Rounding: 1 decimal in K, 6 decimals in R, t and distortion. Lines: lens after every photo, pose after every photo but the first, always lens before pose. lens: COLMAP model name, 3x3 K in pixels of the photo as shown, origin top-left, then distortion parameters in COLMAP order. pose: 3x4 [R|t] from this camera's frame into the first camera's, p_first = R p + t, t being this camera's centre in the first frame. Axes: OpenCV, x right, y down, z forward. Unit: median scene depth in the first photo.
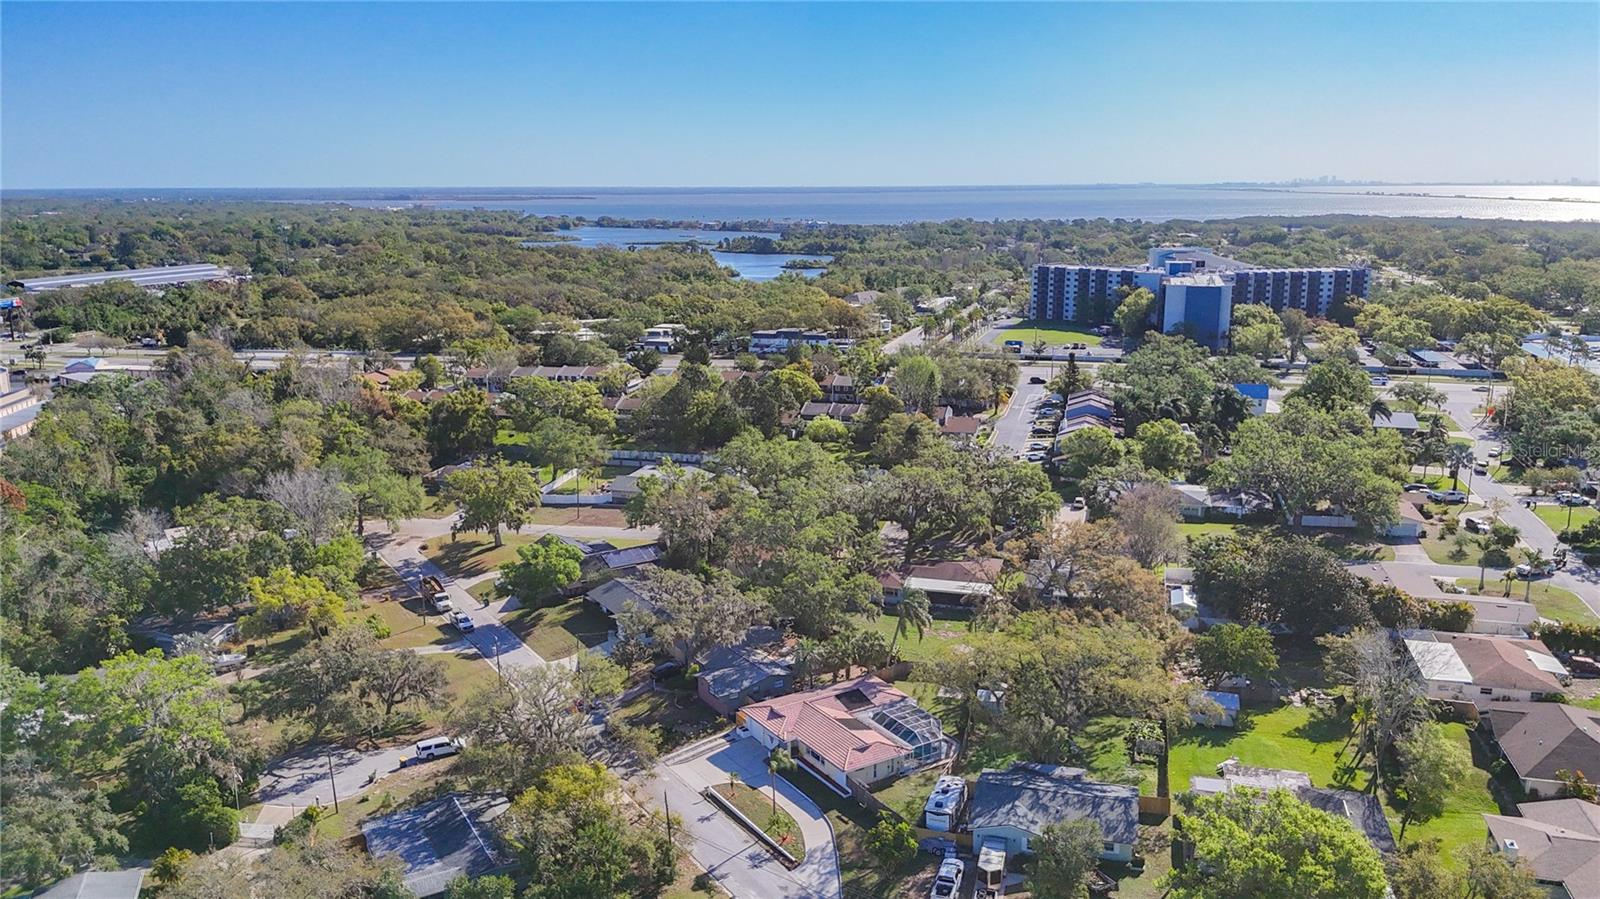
lens RADIAL K [[1233.7, 0, 790.0], [0, 1233.7, 423.5], [0, 0, 1]] dist [0.078831, -0.123053]
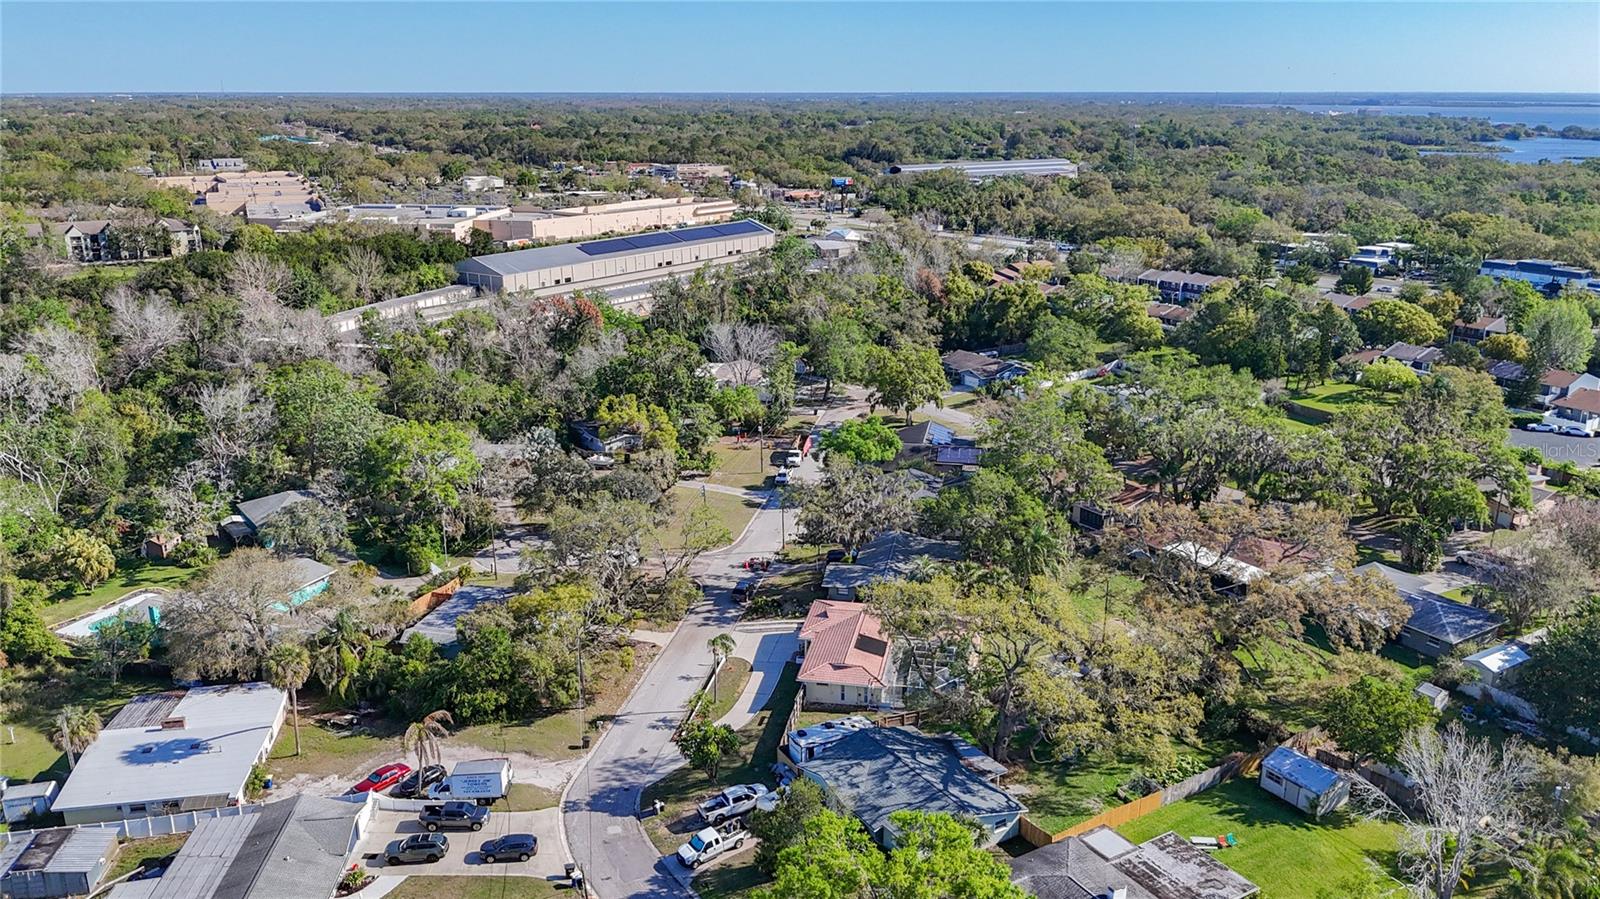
lens RADIAL K [[1213.2, 0, 800.0], [0, 1213.2, 449.5], [0, 0, 1]] dist [0.097894, -0.131243]
pose [[0.742890, 0.198661, -0.639256, 0.589469], [-0.137257, 0.979865, 0.145003, -0.026534], [0.655191, -0.019979, 0.755199, 0.292765]]
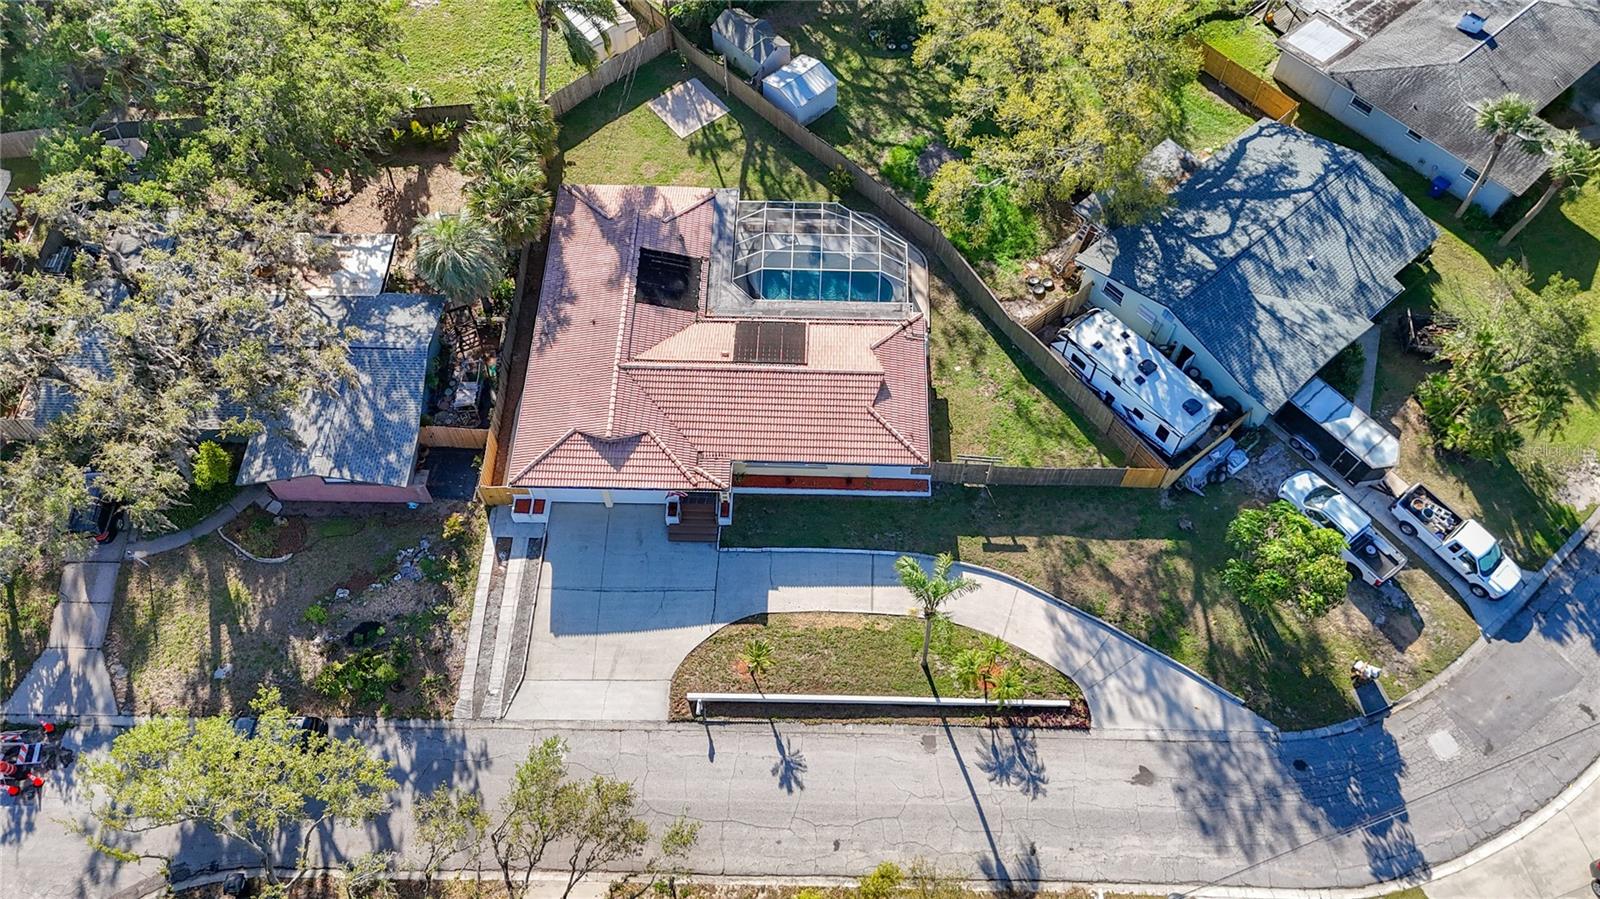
lens RADIAL K [[1233.7, 0, 790.0], [0, 1233.7, 423.5], [0, 0, 1]] dist [0.078831, -0.123053]
pose [[0.552838, -0.698983, 0.453645, -0.170611], [0.165564, 0.625687, 0.762302, -0.073816], [-0.816676, -0.346322, 0.461629, 0.818070]]
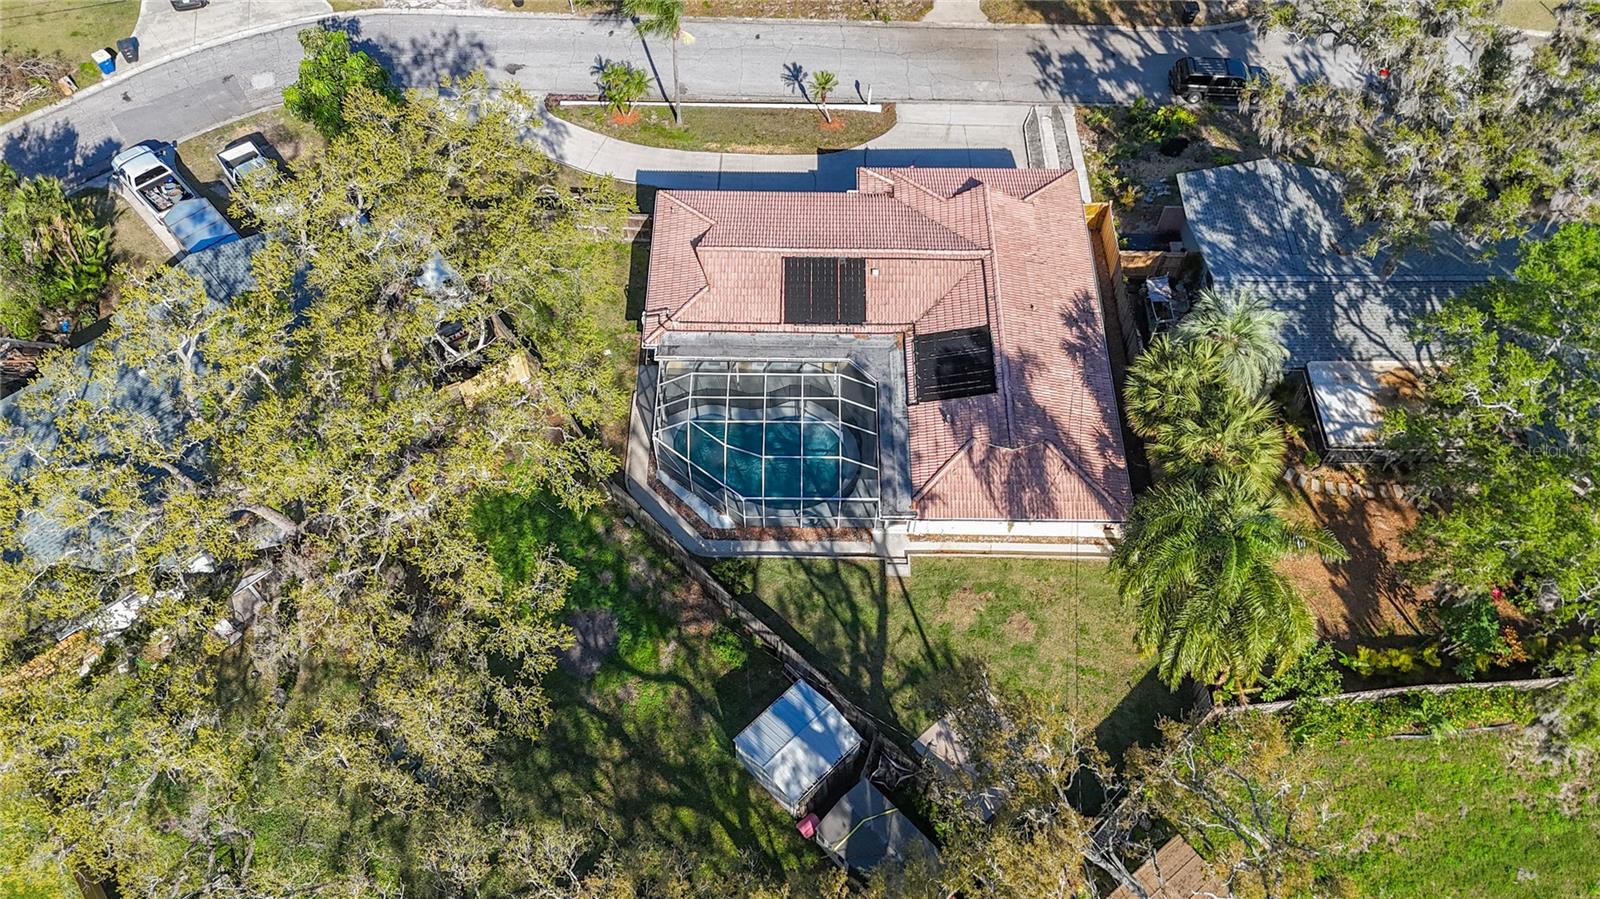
lens RADIAL K [[1213.2, 0, 800.0], [0, 1213.2, 449.5], [0, 0, 1]] dist [0.097894, -0.131243]
pose [[-0.531741, 0.704889, -0.469450, 0.275606], [-0.169279, 0.454664, 0.874429, -0.064343], [0.829817, 0.544438, -0.122441, 1.112407]]
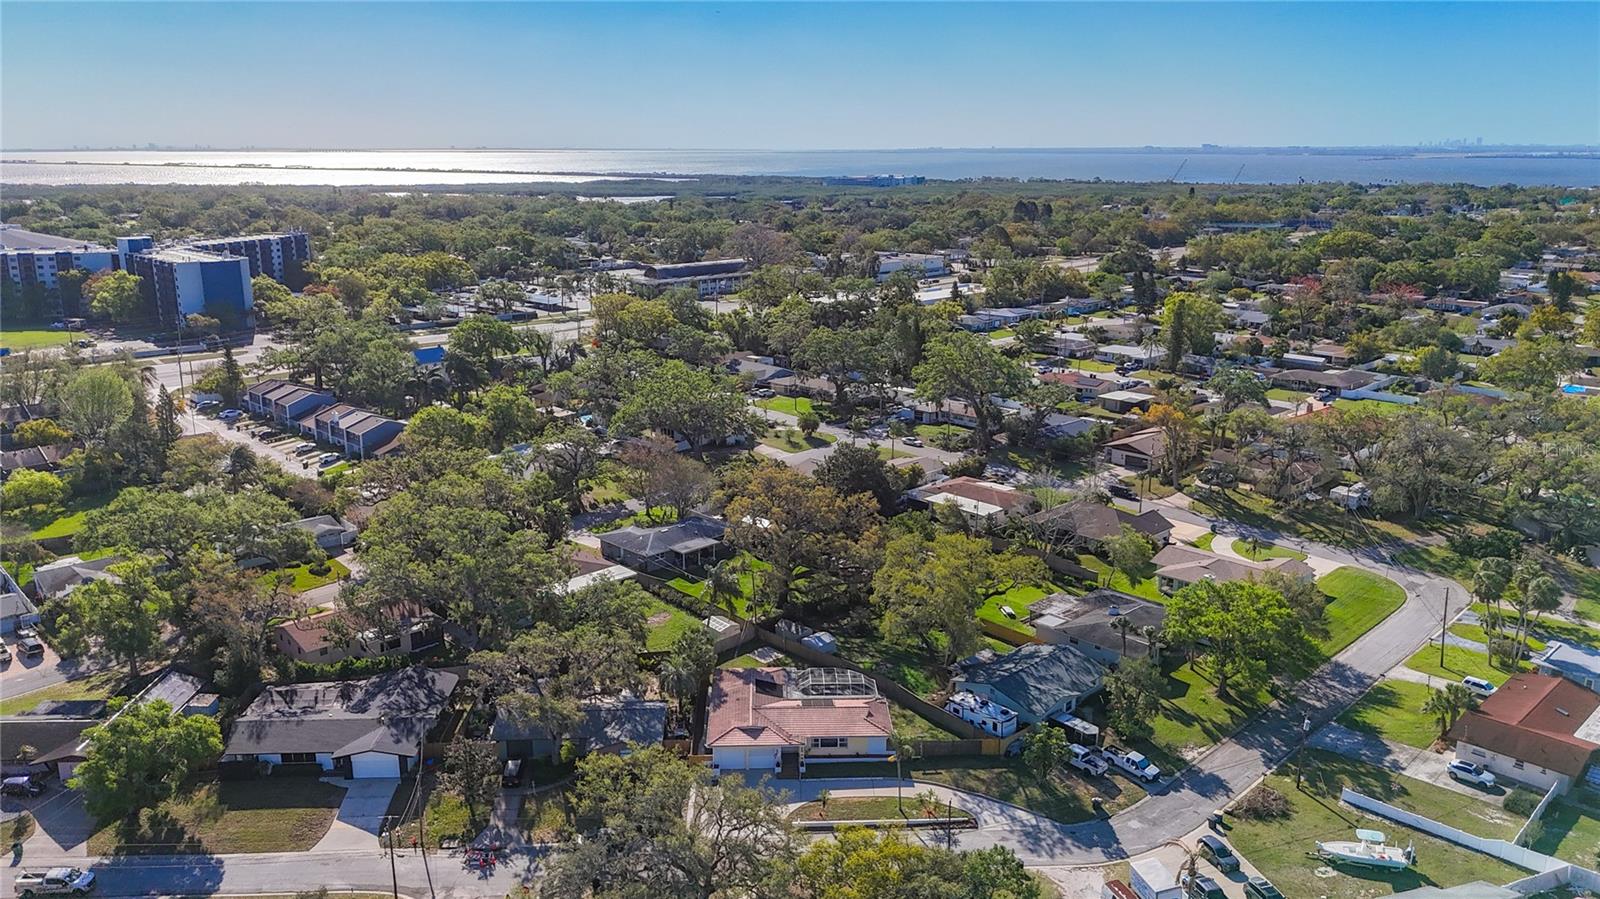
lens RADIAL K [[1233.7, 0, 790.0], [0, 1233.7, 423.5], [0, 0, 1]] dist [0.078831, -0.123053]
pose [[0.506995, -0.192462, 0.840187, -0.772154], [0.170623, 0.977873, 0.121043, -0.099767], [-0.844893, 0.081988, 0.528616, 0.504920]]
